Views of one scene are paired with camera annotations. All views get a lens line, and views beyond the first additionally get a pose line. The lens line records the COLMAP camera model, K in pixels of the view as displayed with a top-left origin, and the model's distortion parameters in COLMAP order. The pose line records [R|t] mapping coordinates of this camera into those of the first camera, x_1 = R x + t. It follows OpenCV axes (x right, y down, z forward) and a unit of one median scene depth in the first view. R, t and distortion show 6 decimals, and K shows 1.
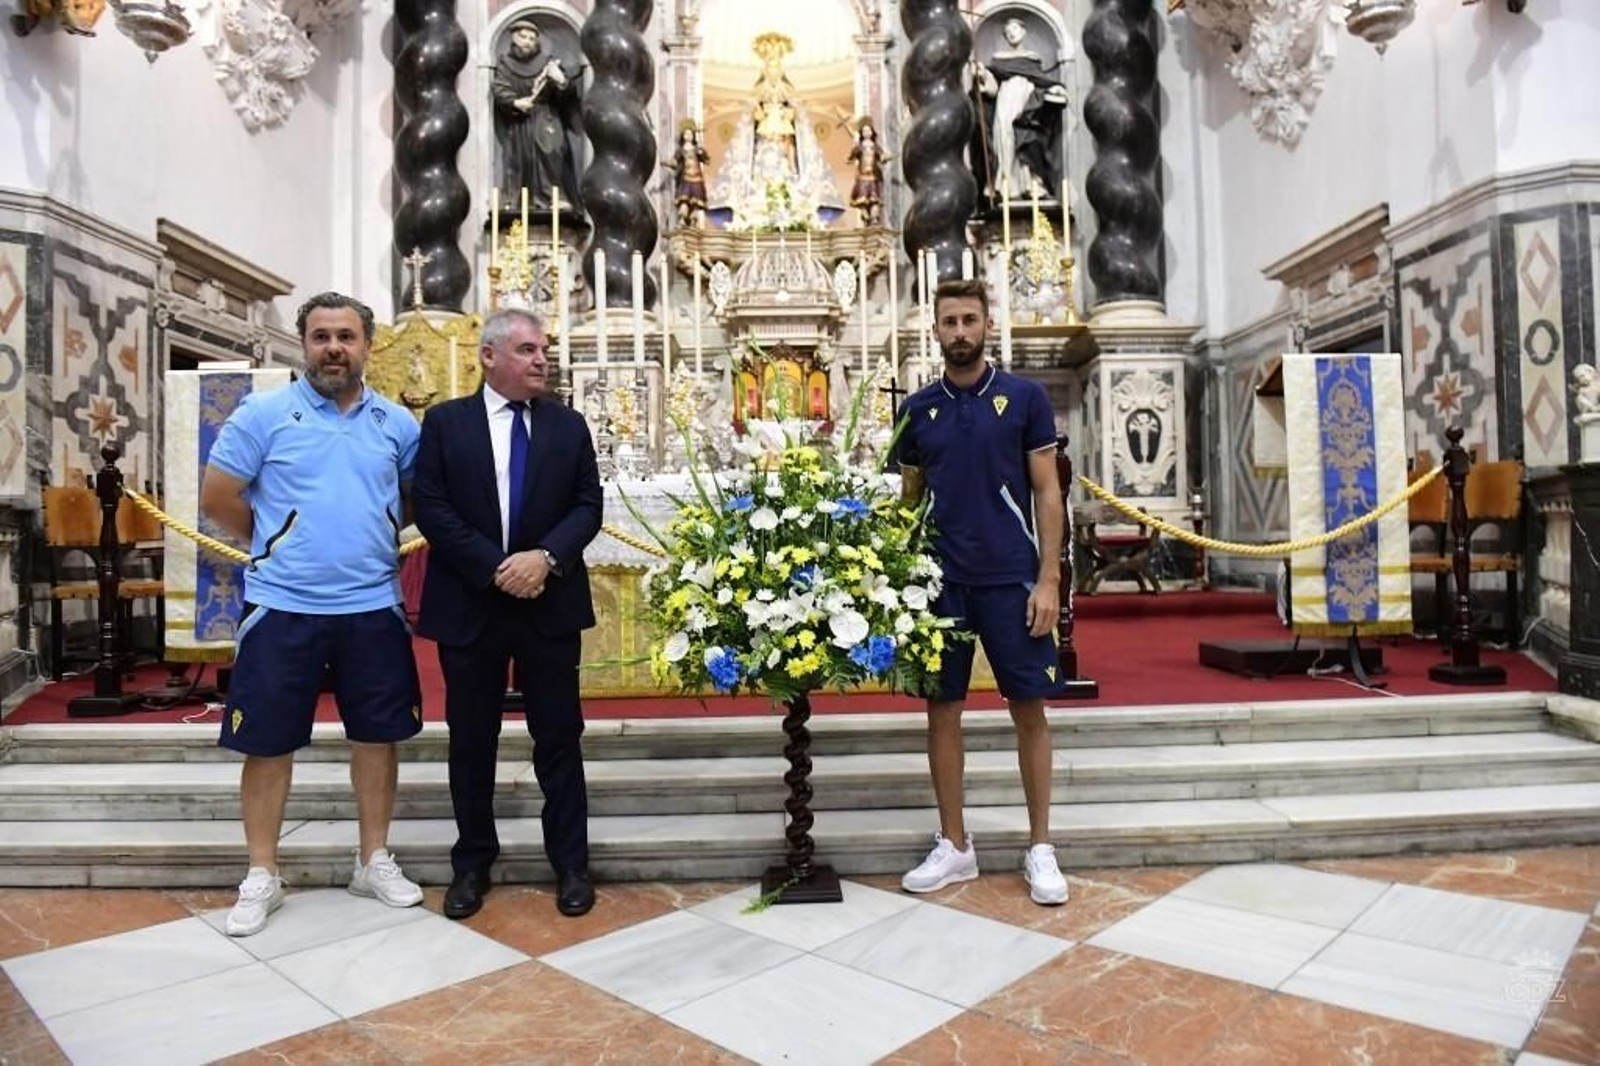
lens RADIAL K [[1085.7, 0, 821.8], [0, 1085.7, 504.8], [0, 0, 1]] dist [-0.055018, 0.000959]
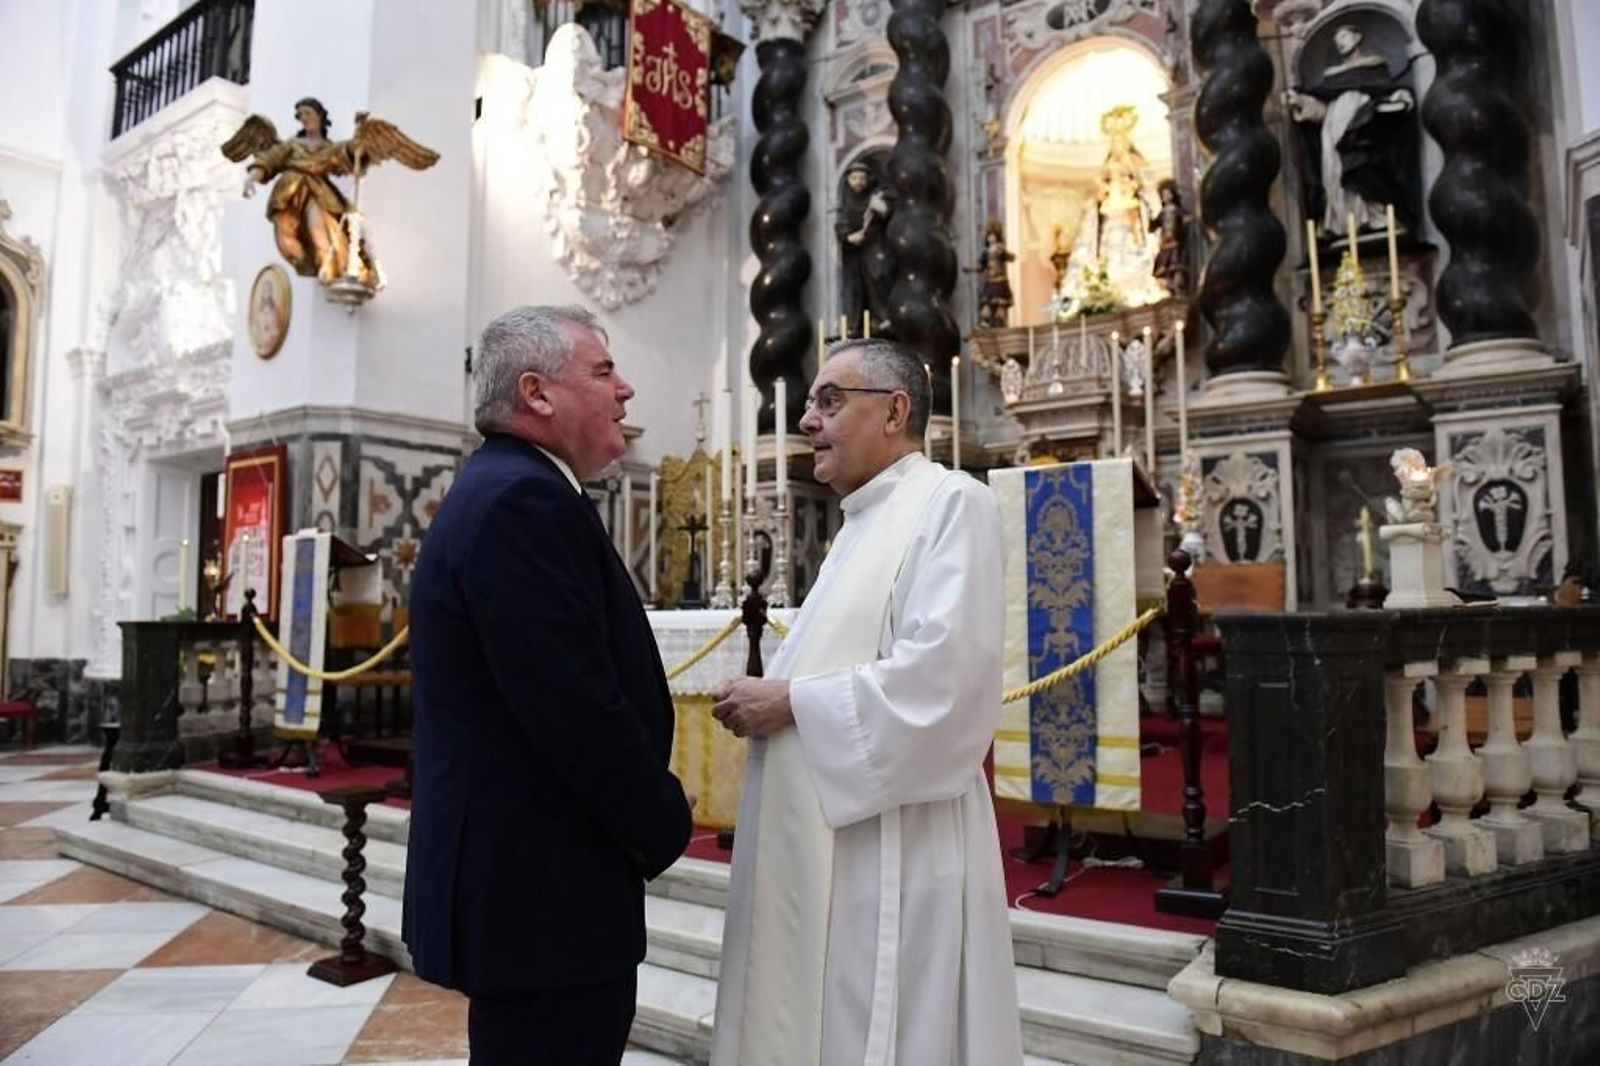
lens RADIAL K [[1085.7, 0, 791.8], [0, 1085.7, 497.1], [0, 0, 1]] dist [-0.055018, 0.000959]
pose [[0.790500, -0.055961, -0.609900, 0.359894], [0.010471, 0.996906, -0.077898, -0.024108], [0.612372, 0.055191, 0.788641, 0.105442]]
